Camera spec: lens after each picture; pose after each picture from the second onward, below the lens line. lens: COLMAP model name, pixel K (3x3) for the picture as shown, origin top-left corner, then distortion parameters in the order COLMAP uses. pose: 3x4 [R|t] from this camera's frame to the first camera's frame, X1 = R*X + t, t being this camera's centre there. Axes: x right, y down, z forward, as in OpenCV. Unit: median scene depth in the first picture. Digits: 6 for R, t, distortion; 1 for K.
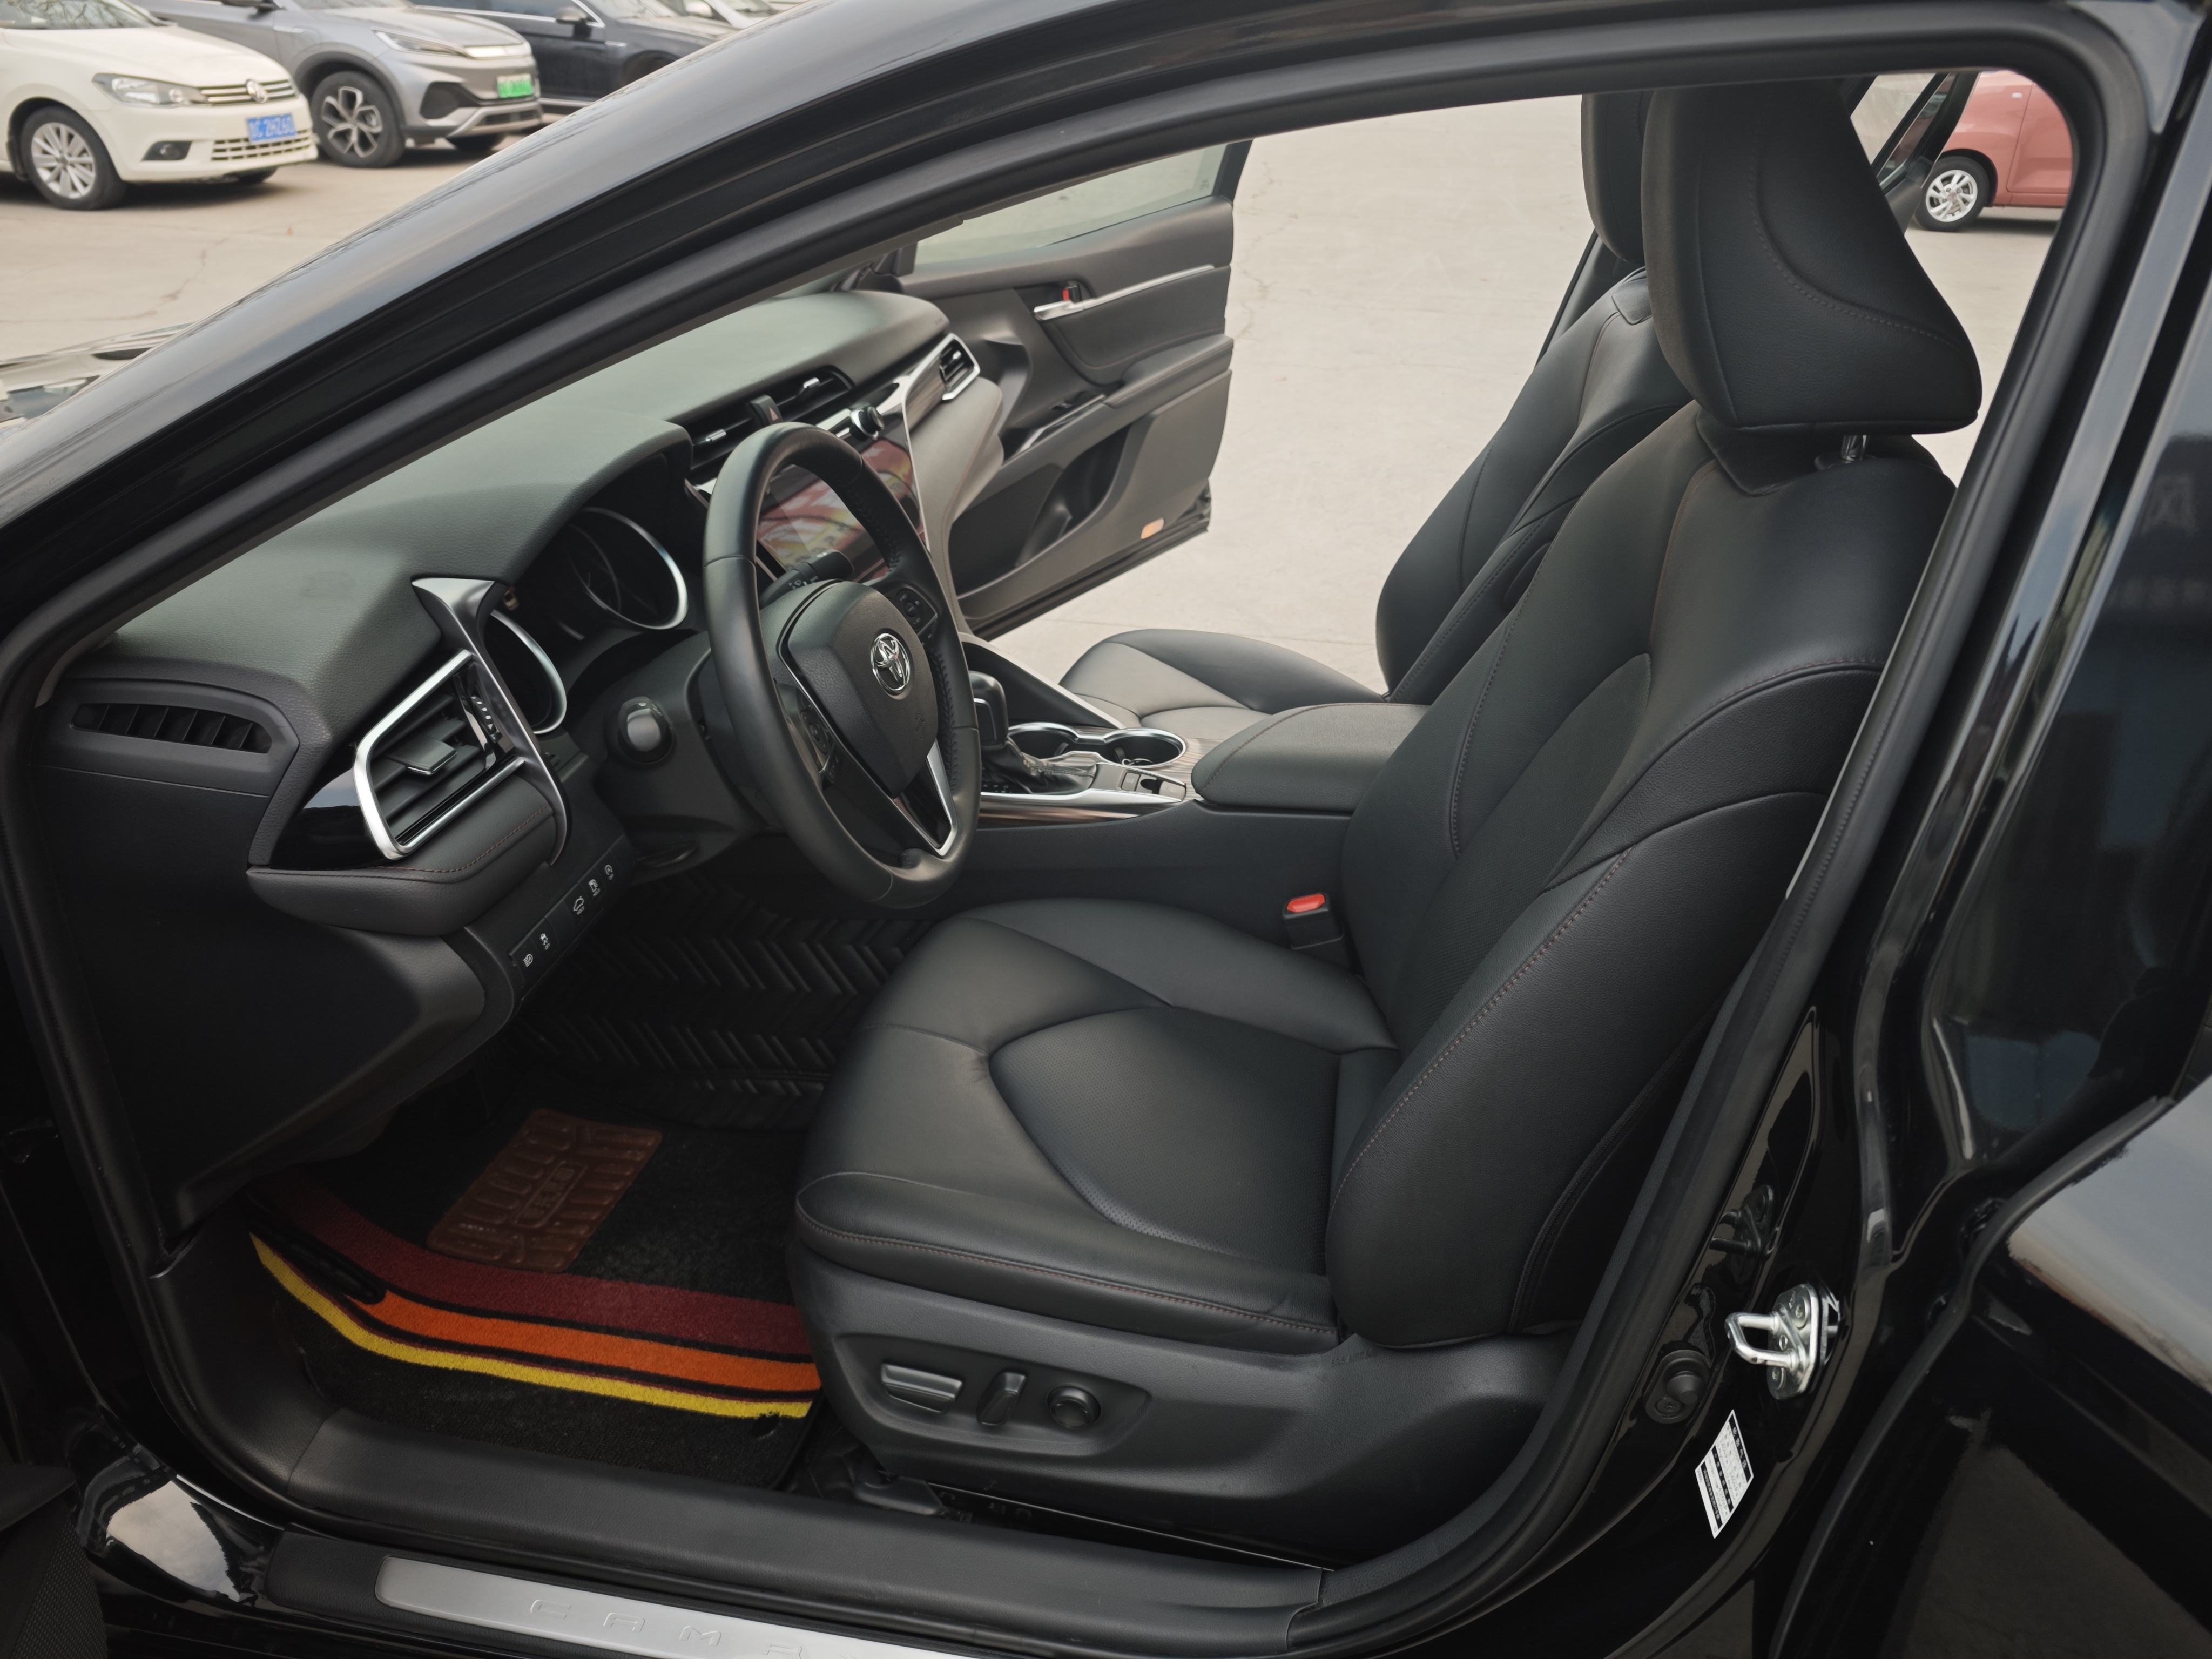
lens RADIAL K [[1501.7, 0, 1109.4], [0, 1501.7, 789.3], [0, 0, 1]] dist [0.093818, -0.203055]
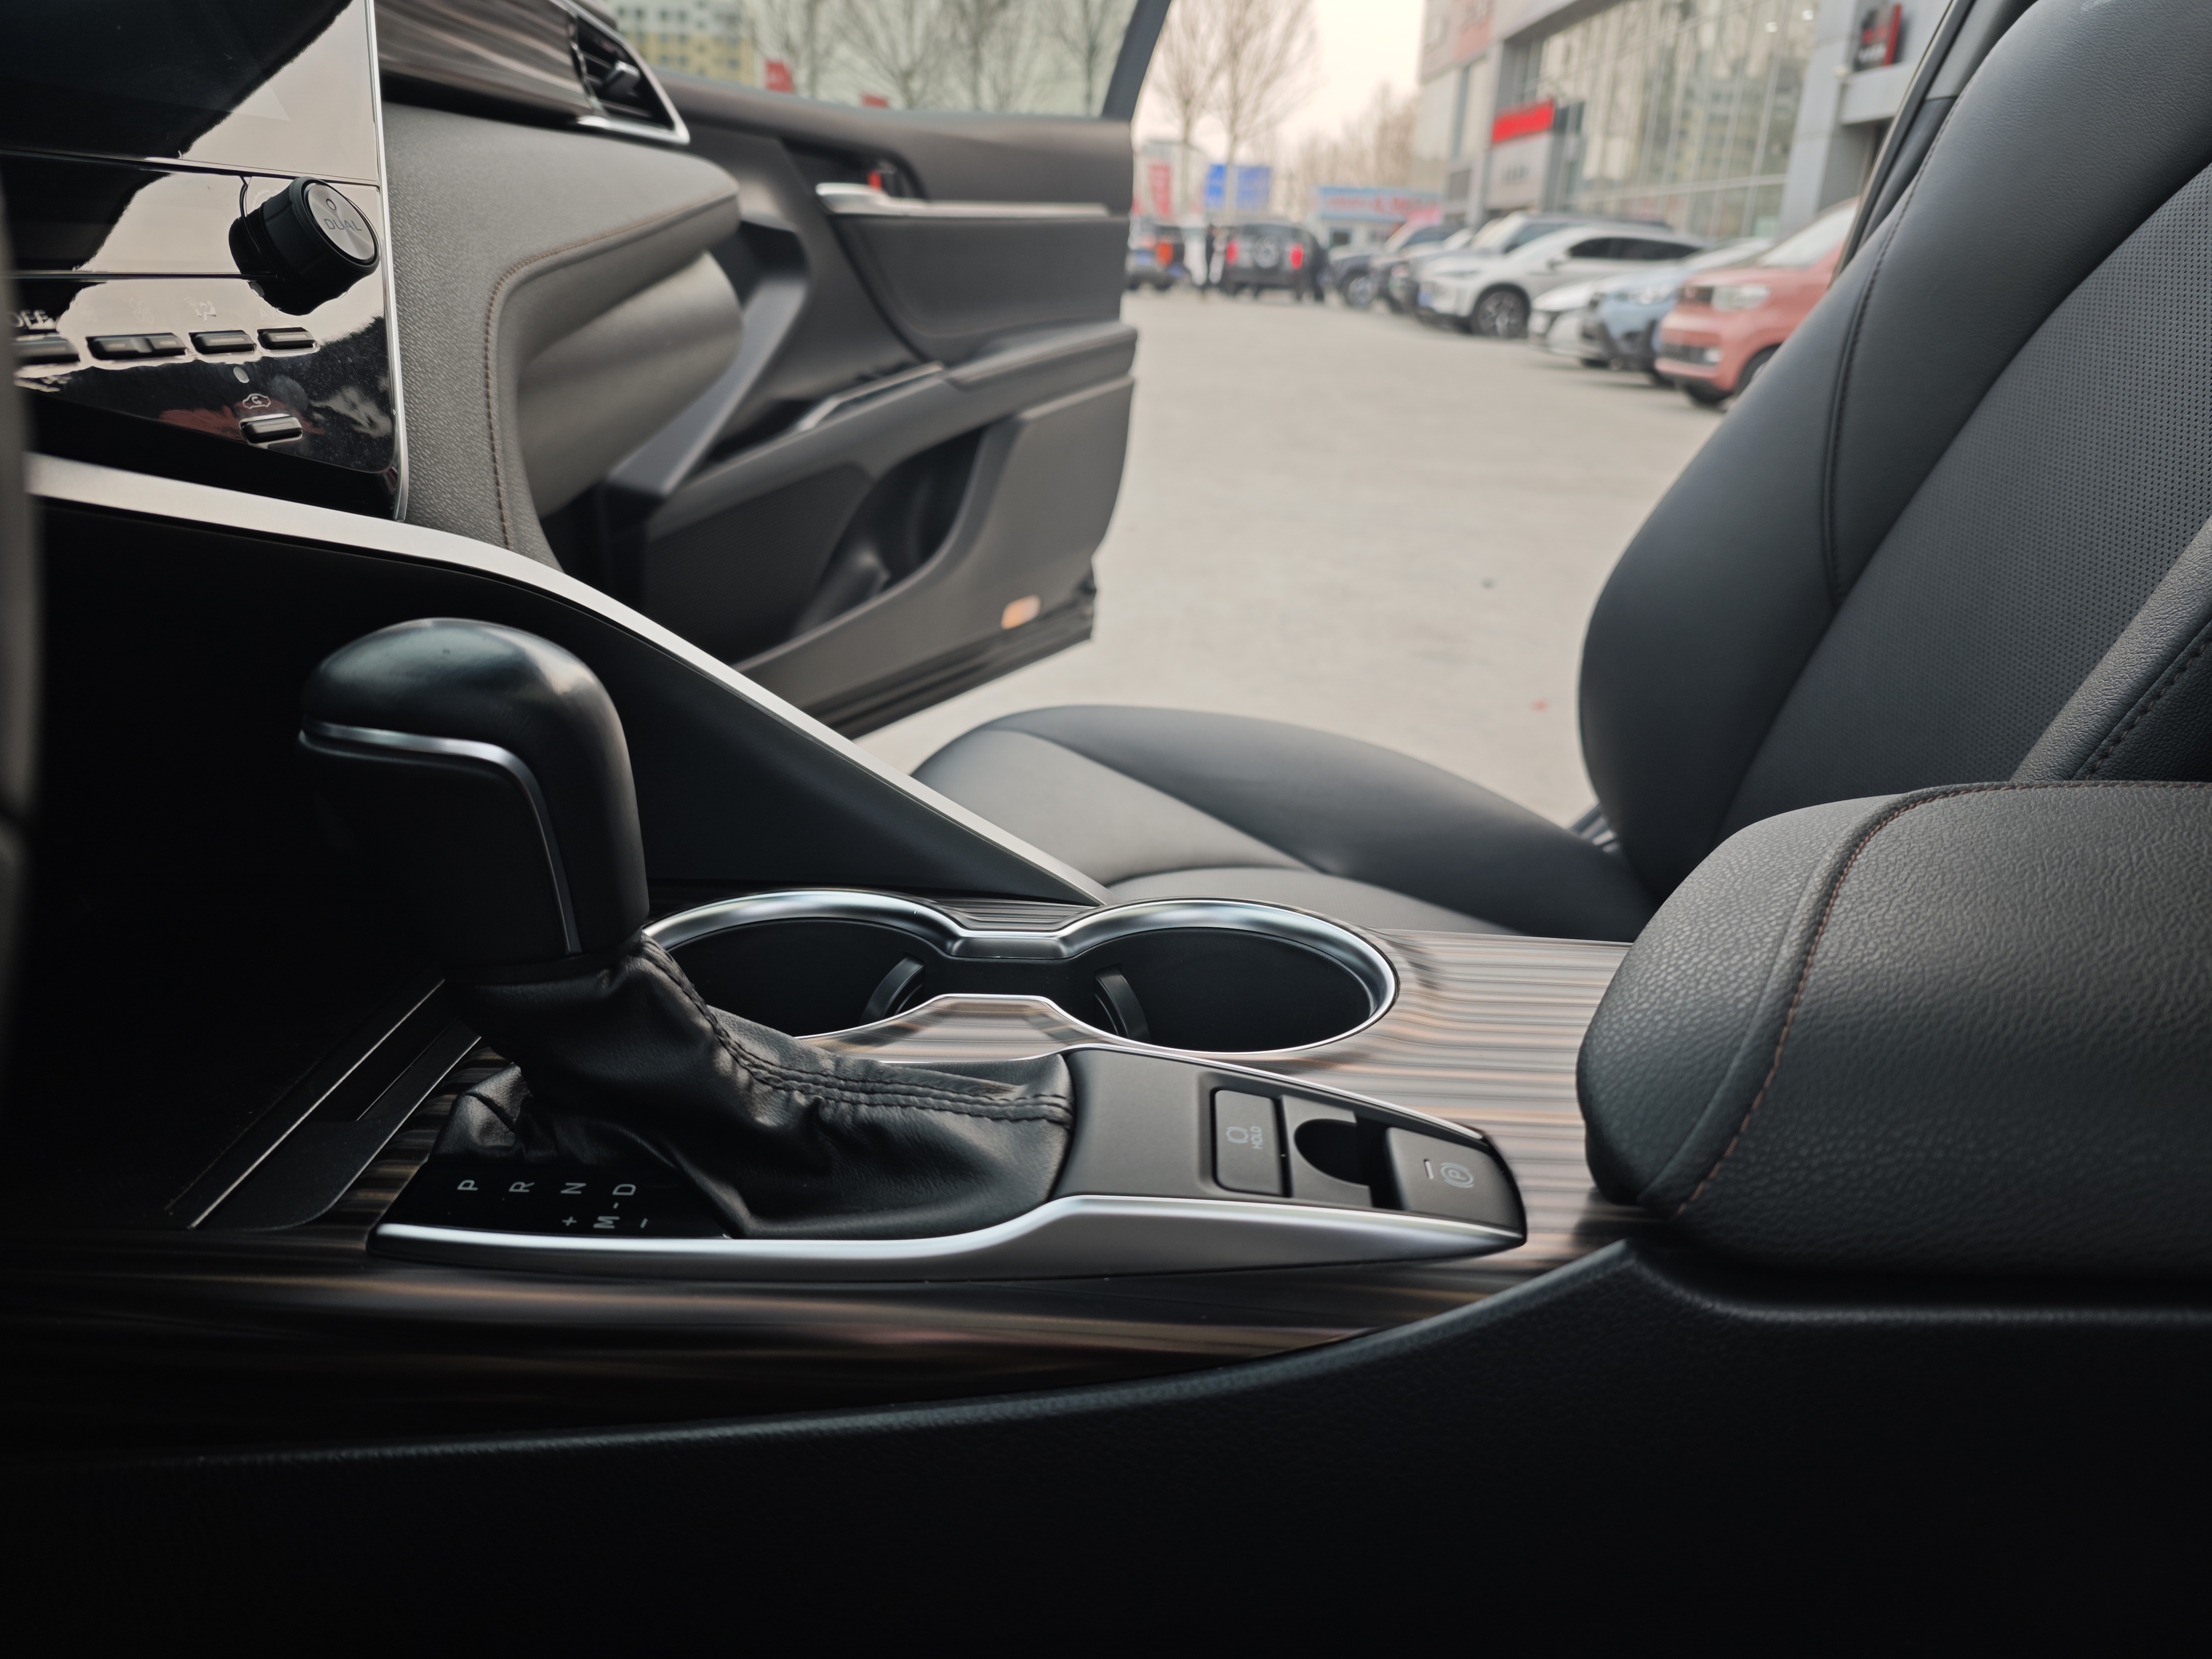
lens RADIAL K [[1569.4, 0, 1133.7], [0, 1569.4, 828.1], [0, 0, 1]] dist [-0.030154, -0.002112]
pose [[0.990363, -0.013442, 0.137842, -0.028387], [0.029391, 0.993008, -0.114330, -0.022092], [-0.135341, 0.117279, 0.983834, 0.740517]]
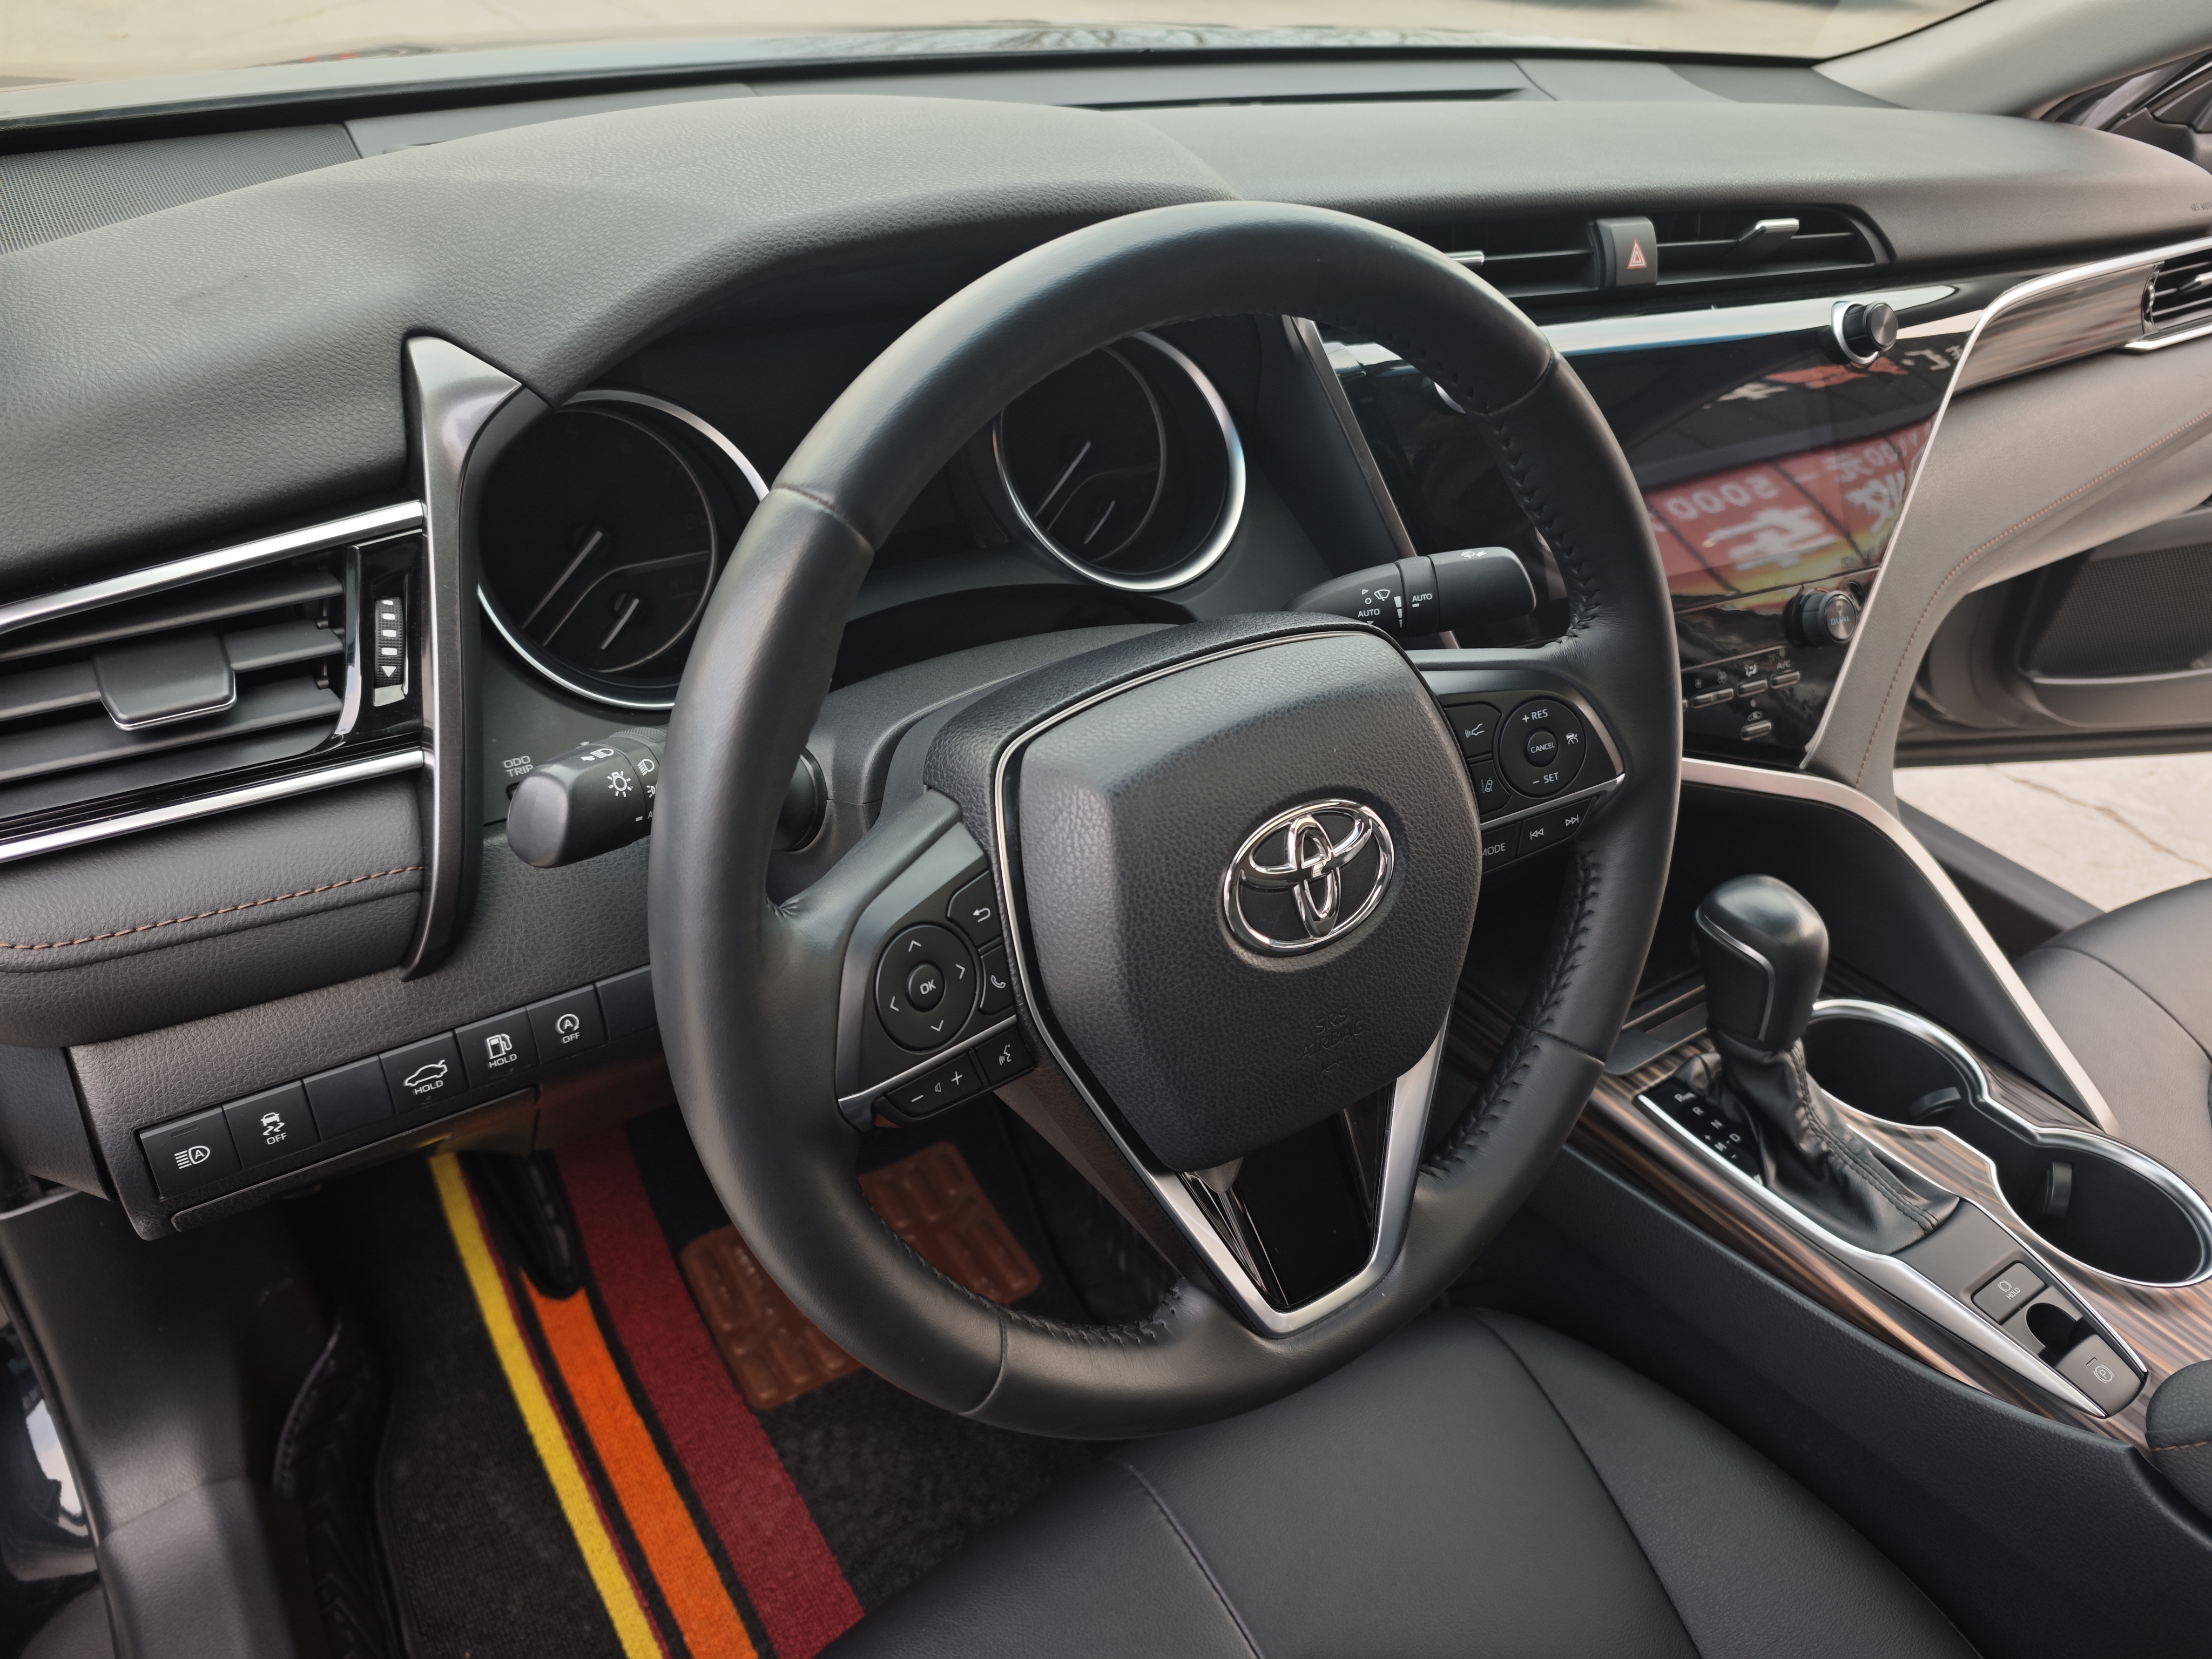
lens RADIAL K [[1548.7, 0, 1101.0], [0, 1548.7, 803.4], [0, 0, 1]] dist [-0.008409, -0.007589]
pose [[0.693478, 0.428524, -0.579185, 0.027595], [-0.380026, 0.900527, 0.211259, -0.116158], [0.612102, 0.073602, 0.787346, 0.462963]]
